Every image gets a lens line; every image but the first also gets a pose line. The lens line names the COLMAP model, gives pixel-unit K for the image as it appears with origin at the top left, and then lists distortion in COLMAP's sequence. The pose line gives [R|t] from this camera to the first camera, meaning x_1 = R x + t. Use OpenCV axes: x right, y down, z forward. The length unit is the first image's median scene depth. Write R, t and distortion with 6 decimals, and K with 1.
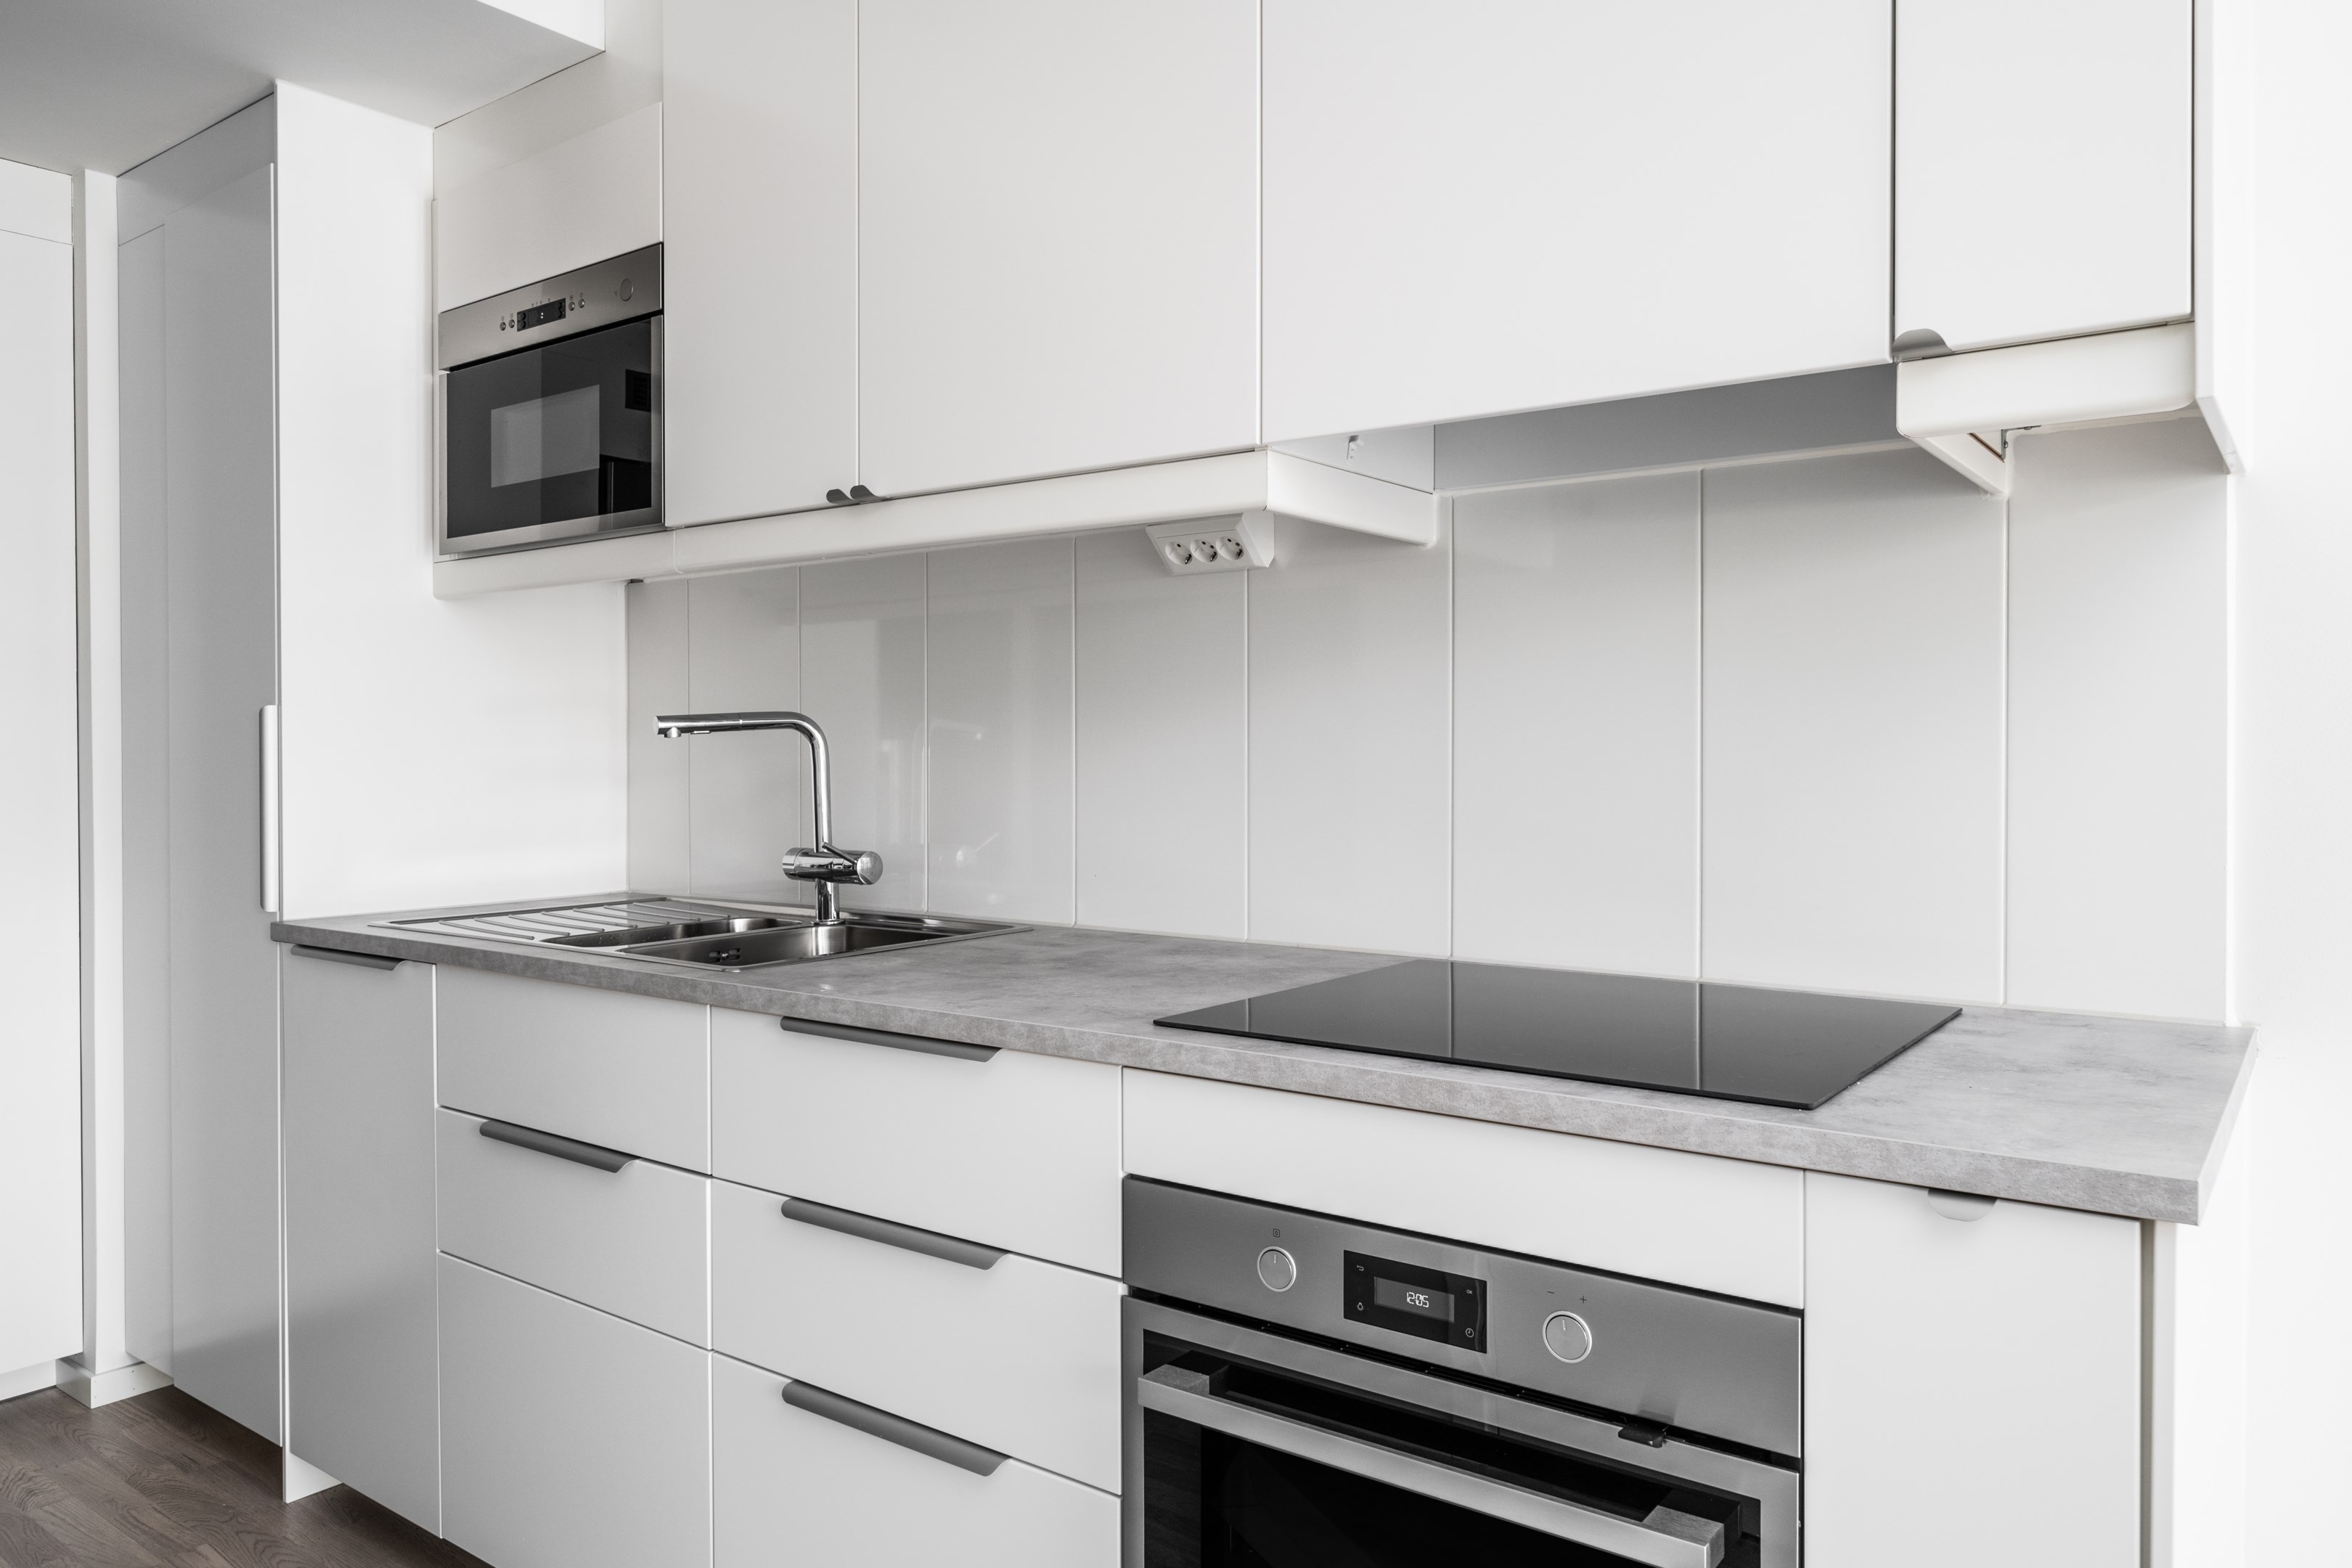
lens RADIAL K [[1540.2, 0, 1180.6], [0, 1540.2, 769.4], [0, 0, 1]] dist [-0.001550, 0.001755]
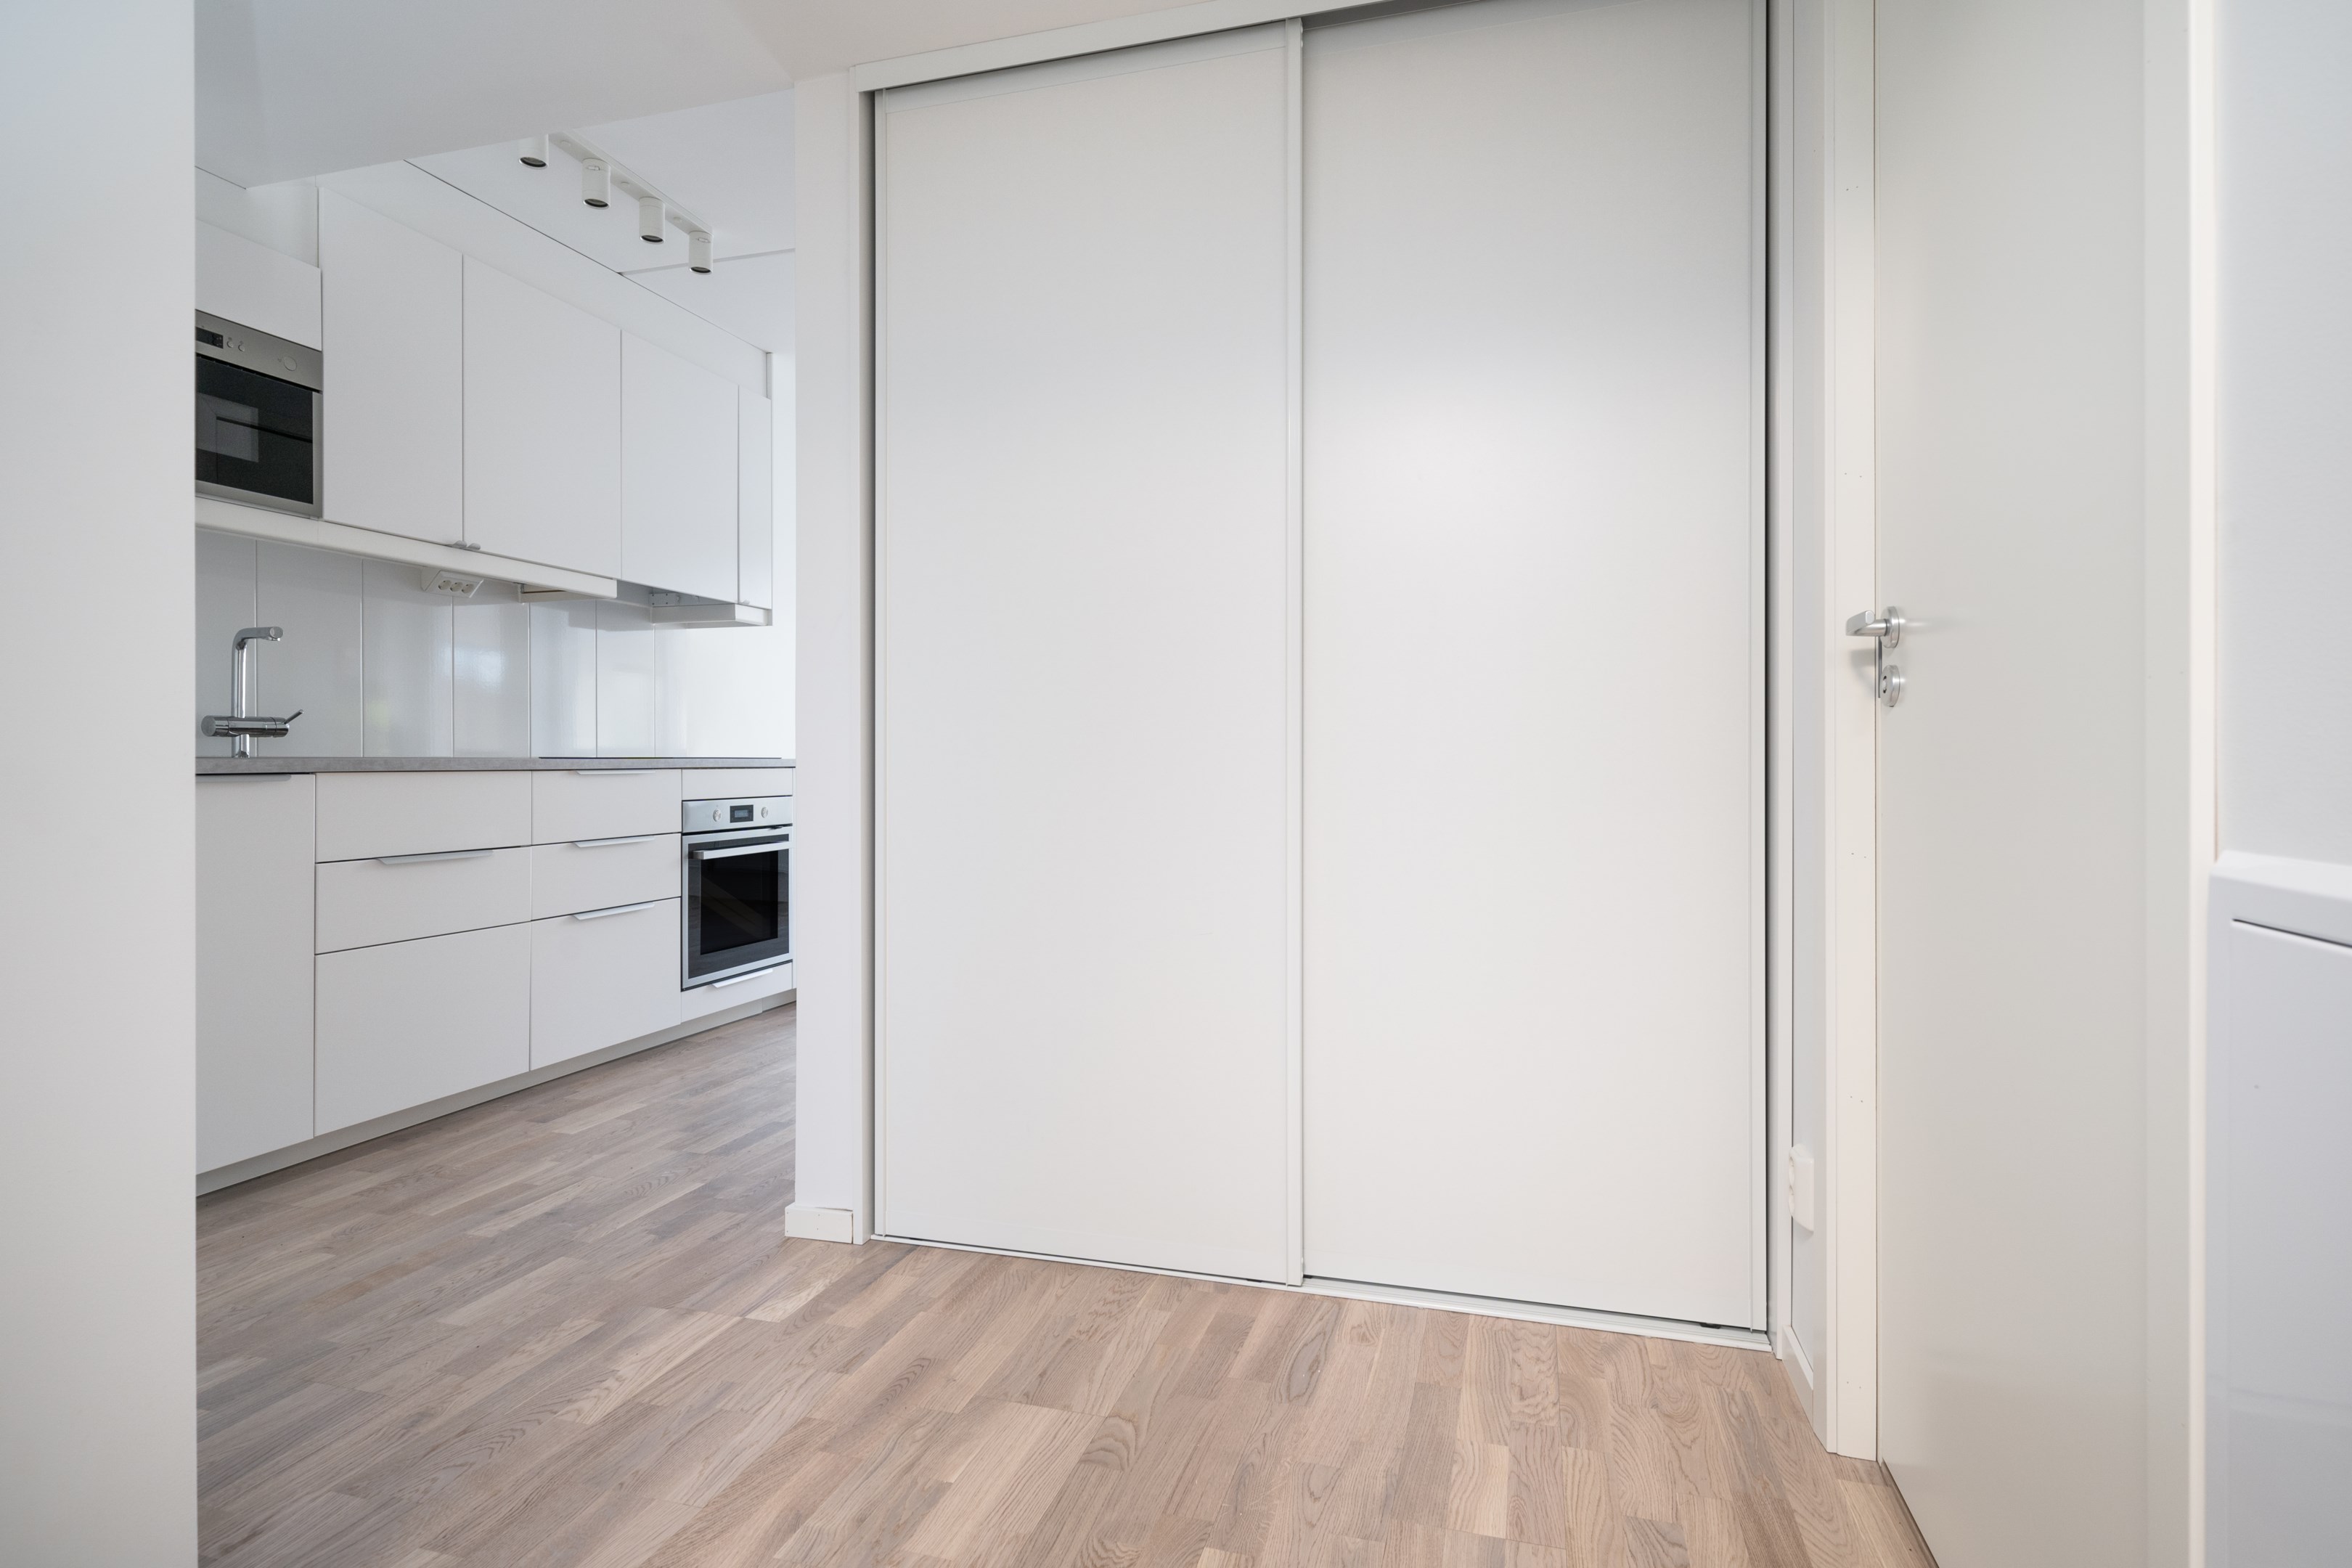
lens RADIAL K [[1230.3, 0, 1174.3], [0, 1230.3, 760.3], [0, 0, 1]] dist [0.000316, 0.000132]
pose [[-0.341973, -0.000146, 0.939710, -1.934011], [0.010115, 0.999941, 0.003836, 0.112305], [-0.939656, 0.010817, -0.341951, 0.588441]]
